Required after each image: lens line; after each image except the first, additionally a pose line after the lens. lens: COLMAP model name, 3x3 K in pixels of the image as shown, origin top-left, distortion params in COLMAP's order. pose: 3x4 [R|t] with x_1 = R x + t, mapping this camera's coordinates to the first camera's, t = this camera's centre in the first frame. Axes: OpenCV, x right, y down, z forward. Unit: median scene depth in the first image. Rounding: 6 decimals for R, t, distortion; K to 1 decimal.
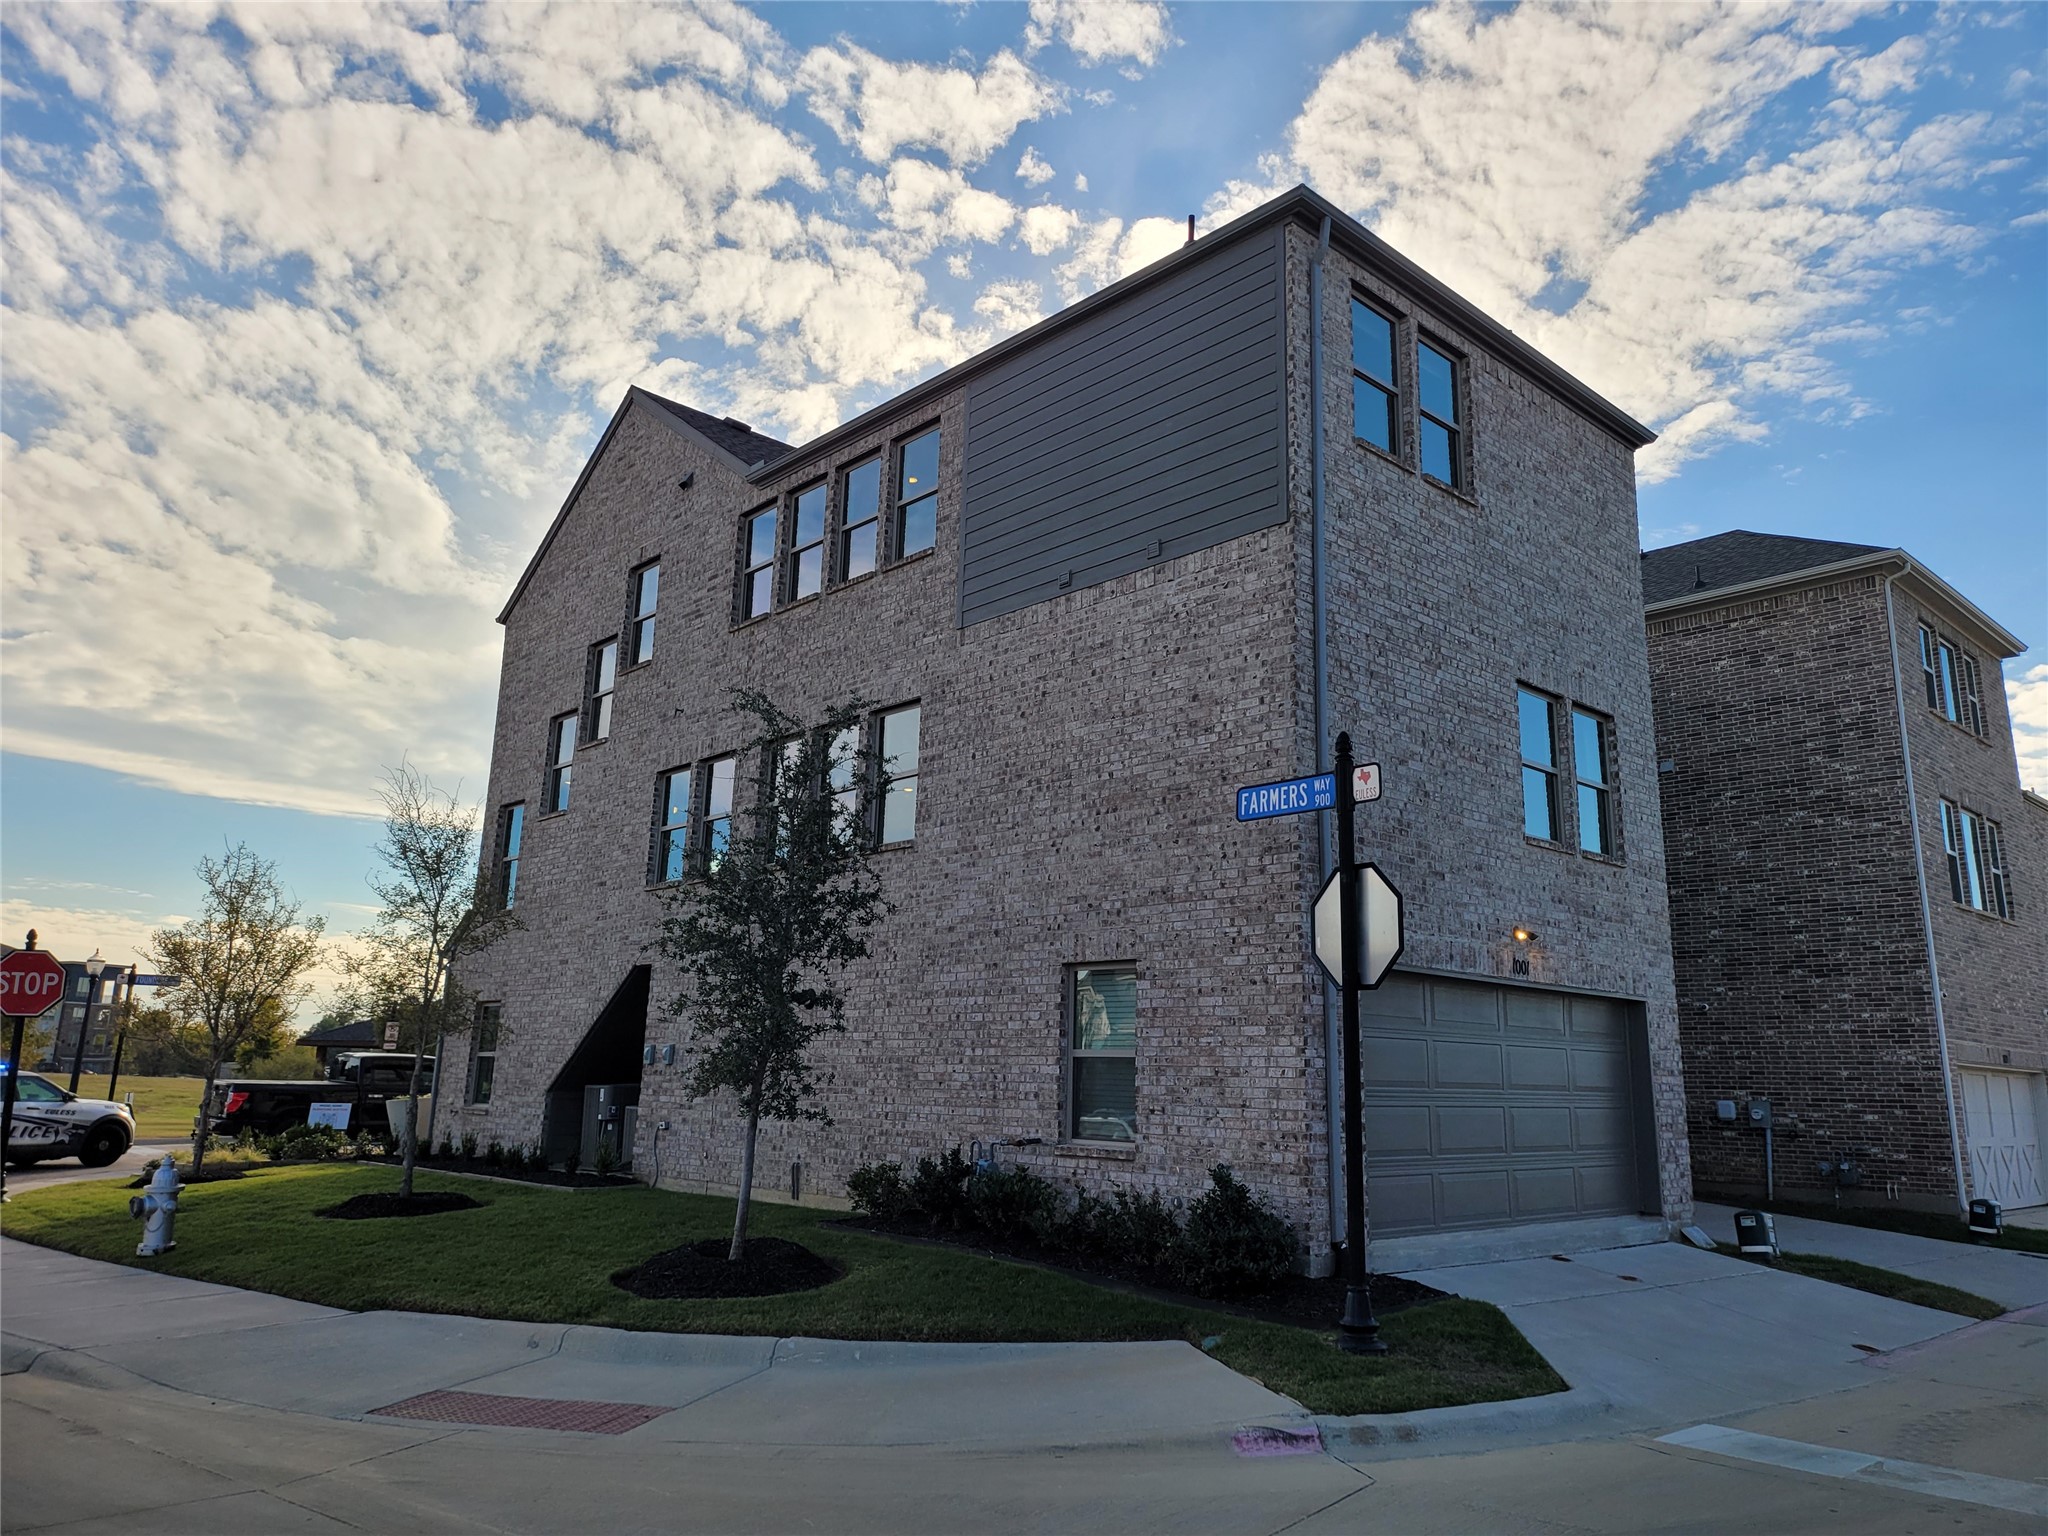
lens RADIAL K [[1428.0, 0, 881.4], [0, 1428.0, 747.2], [0, 0, 1]] dist [0.031904, -0.009365]
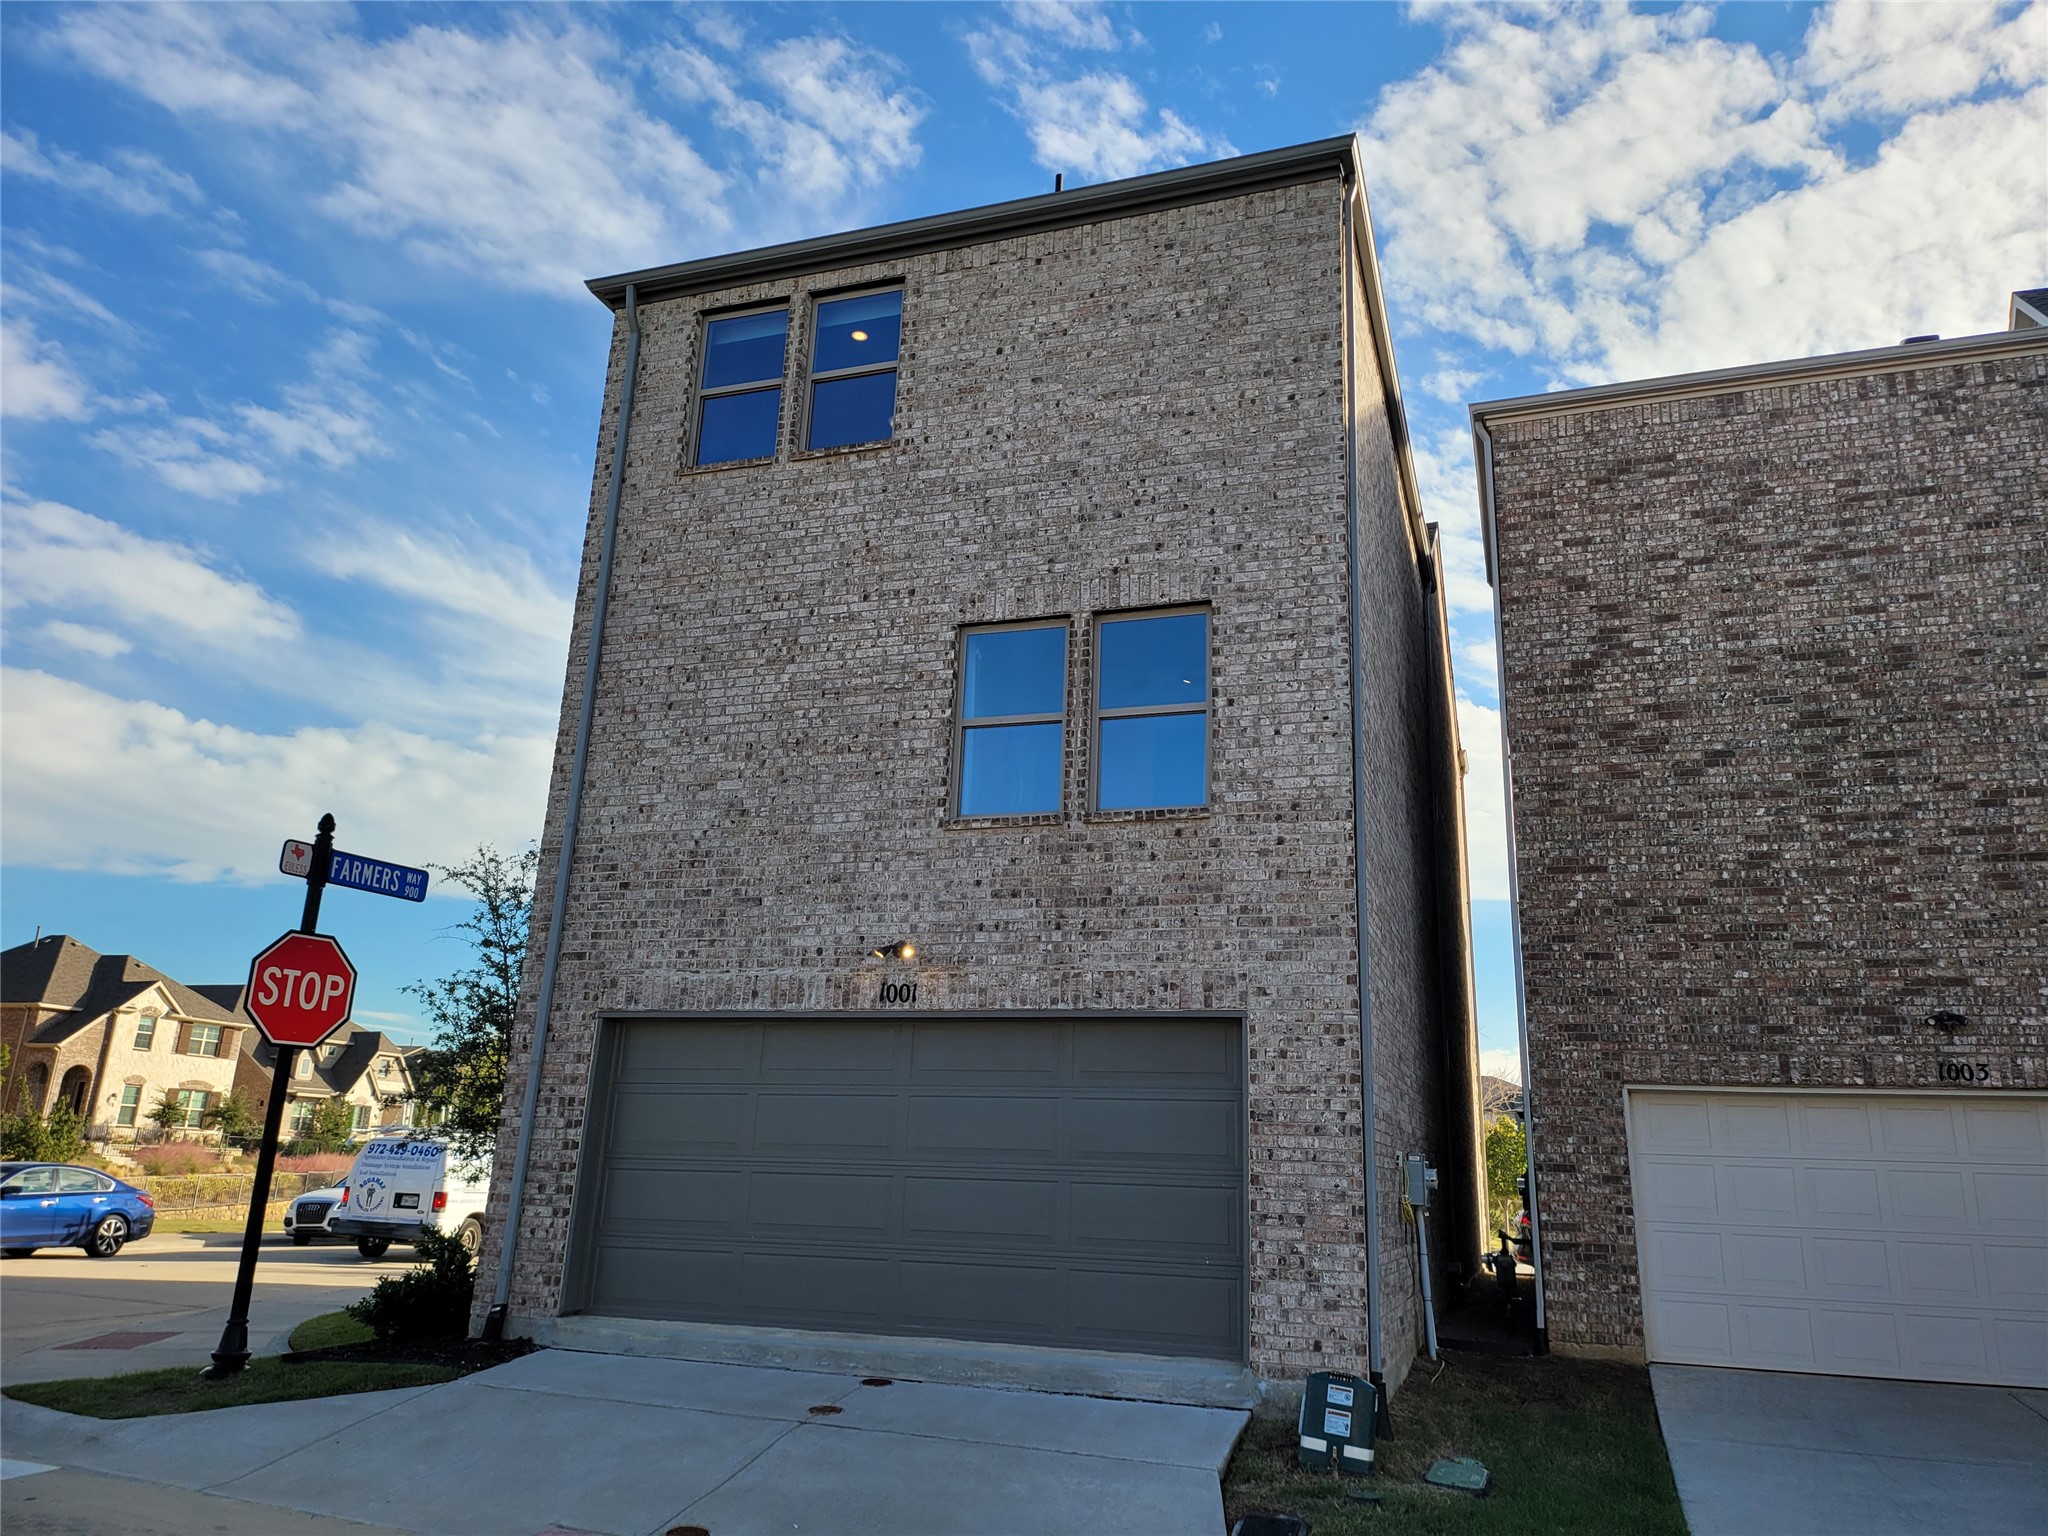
lens RADIAL K [[1428.0, 0, 1015.0], [0, 1428.0, 766.8], [0, 0, 1]] dist [0.031904, -0.009365]
pose [[0.506867, -0.252173, -0.824315, 1.118122], [0.165891, 0.966915, -0.193791, 0.190283], [0.845911, -0.038520, 0.531931, 0.628790]]
